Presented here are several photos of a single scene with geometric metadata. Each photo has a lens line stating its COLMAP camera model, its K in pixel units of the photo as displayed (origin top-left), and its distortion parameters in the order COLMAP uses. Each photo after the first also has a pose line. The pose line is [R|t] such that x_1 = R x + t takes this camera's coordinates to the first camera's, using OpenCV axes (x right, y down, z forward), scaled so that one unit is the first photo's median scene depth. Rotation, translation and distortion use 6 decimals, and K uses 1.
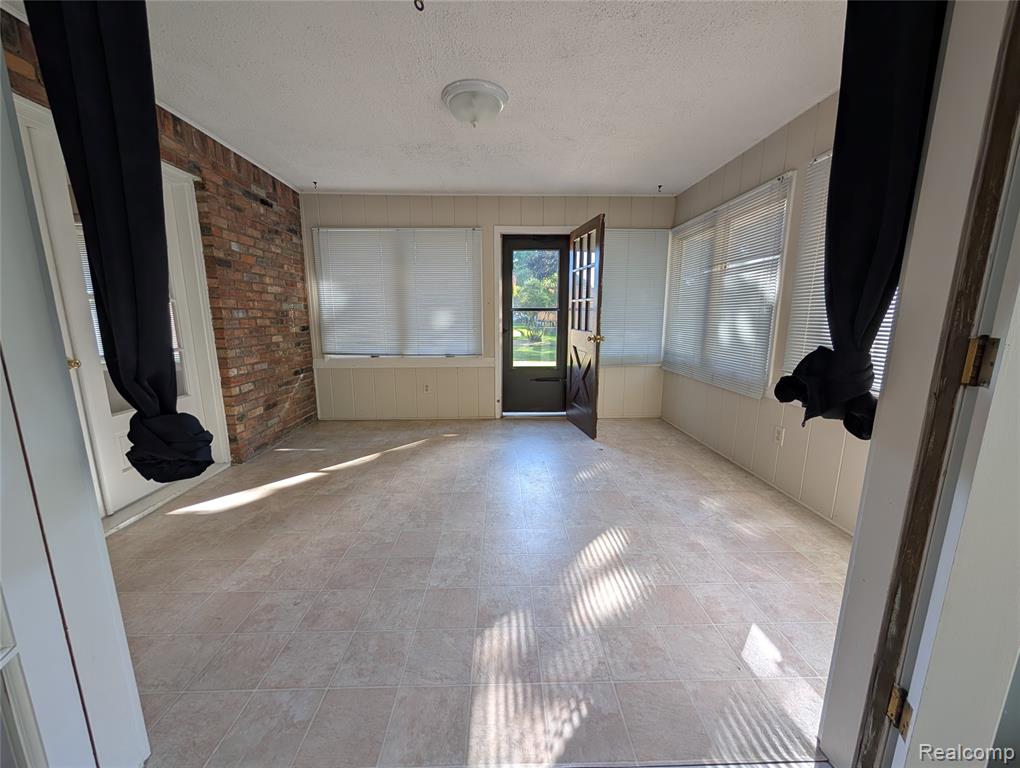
lens RADIAL K [[387.5, 0, 507.9], [0, 387.5, 385.9], [0, 0, 1]] dist [-0.000684, -0.000062]
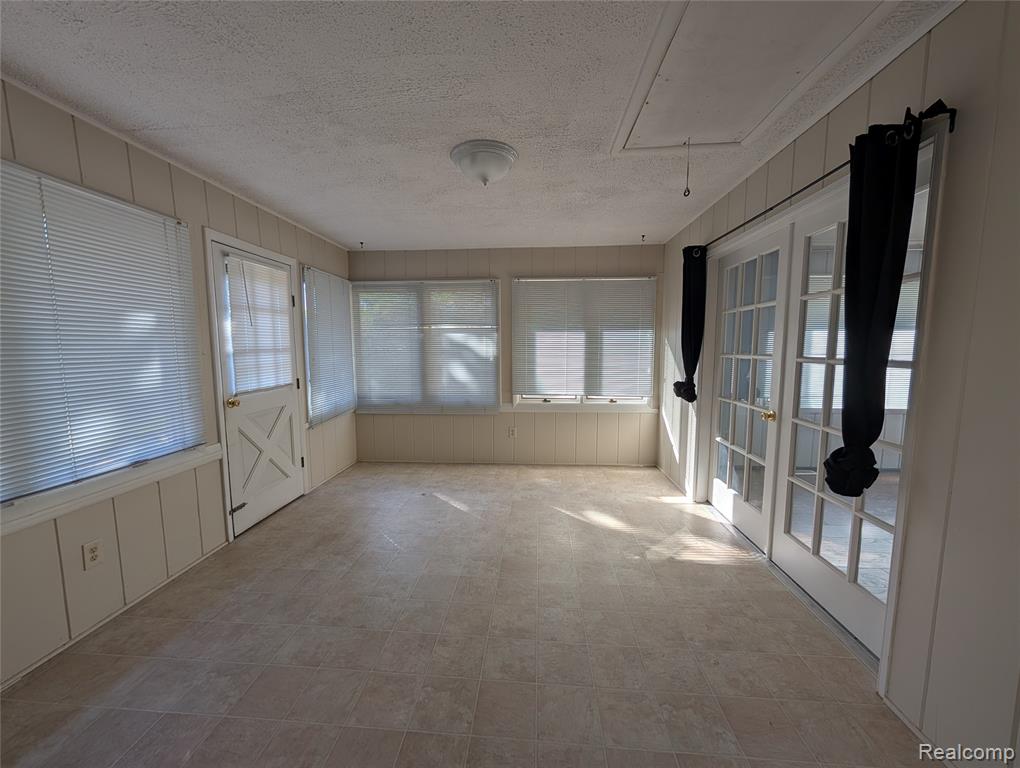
lens RADIAL K [[387.5, 0, 506.3], [0, 387.5, 387.3], [0, 0, 1]] dist [-0.000684, -0.000062]
pose [[0.096993, -0.104843, 0.989748, -0.978192], [0.180537, 0.979793, 0.086097, -0.221106], [-0.978774, 0.170336, 0.113961, 0.825185]]
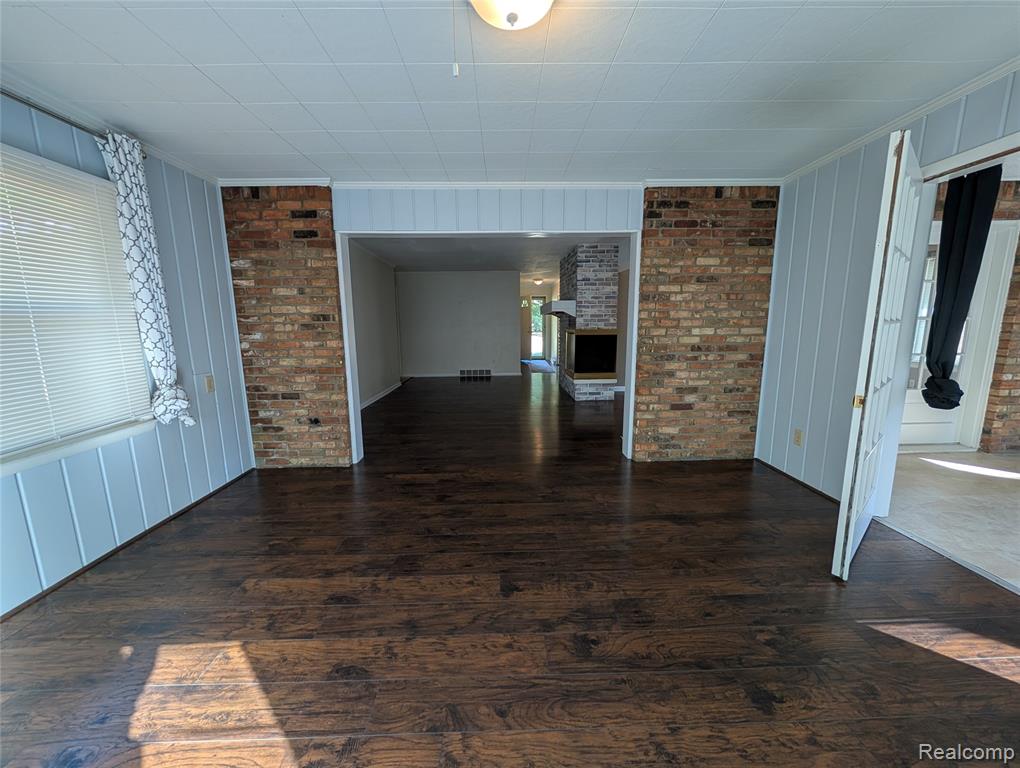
lens RADIAL K [[387.5, 0, 508.2], [0, 387.5, 382.6], [0, 0, 1]] dist [-0.000684, -0.000062]
pose [[0.001517, 0.157334, -0.987544, 0.455374], [-0.168619, 0.973445, 0.154829, 0.054673], [0.985680, 0.166284, 0.028006, -0.529004]]
